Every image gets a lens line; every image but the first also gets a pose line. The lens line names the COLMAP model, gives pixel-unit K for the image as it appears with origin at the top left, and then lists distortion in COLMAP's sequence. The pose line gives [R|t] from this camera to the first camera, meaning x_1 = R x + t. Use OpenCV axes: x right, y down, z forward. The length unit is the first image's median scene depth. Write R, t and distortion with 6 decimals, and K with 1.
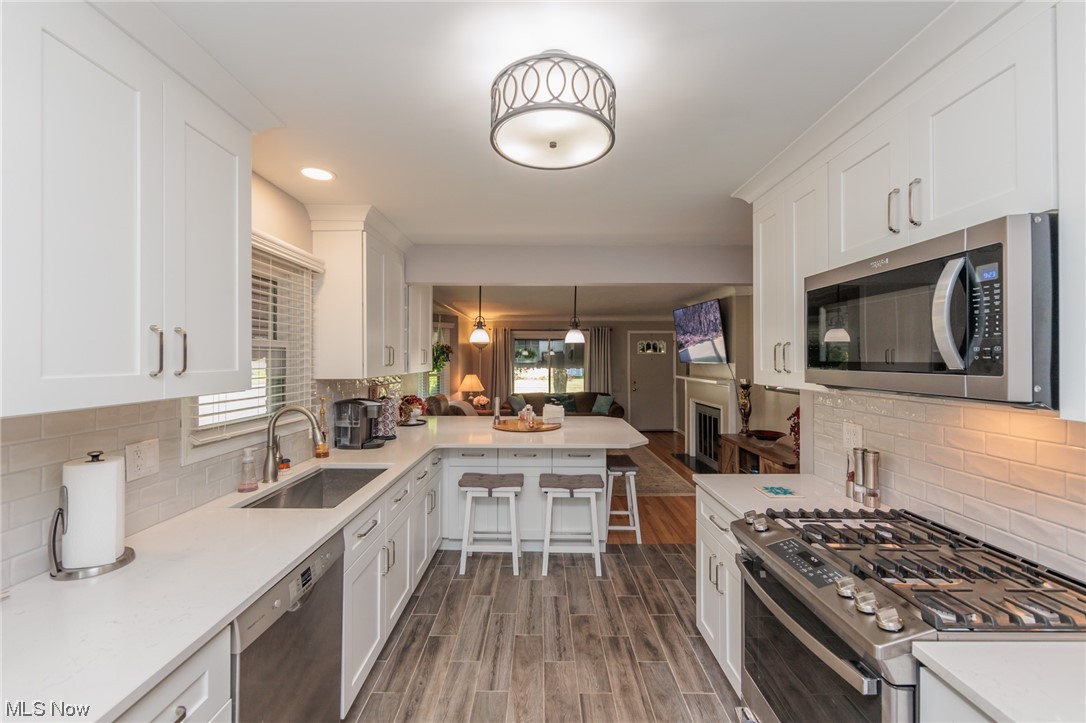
lens RADIAL K [[427.2, 0, 524.8], [0, 427.2, 351.8], [0, 0, 1]] dist [-0.001196, -0.000680]
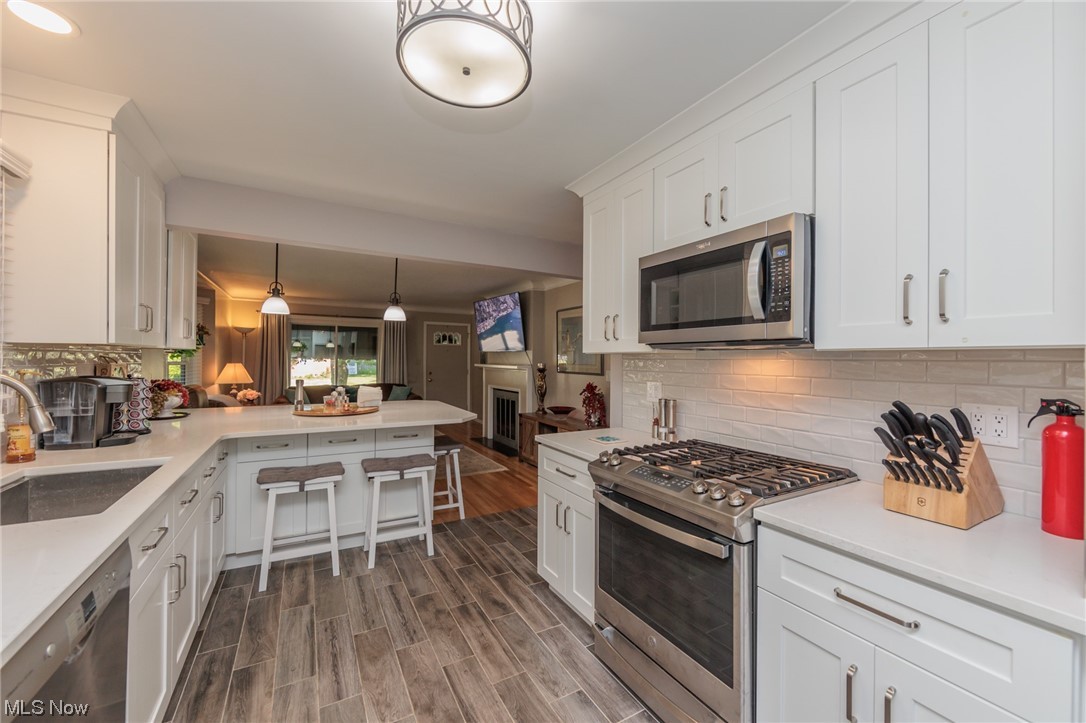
lens RADIAL K [[427.2, 0, 530.2], [0, 427.2, 353.4], [0, 0, 1]] dist [-0.001196, -0.000680]
pose [[0.866644, 0.020439, 0.498508, -0.175462], [-0.023662, 0.999720, 0.000147, 0.085501], [-0.498365, -0.011923, 0.866885, 0.074586]]
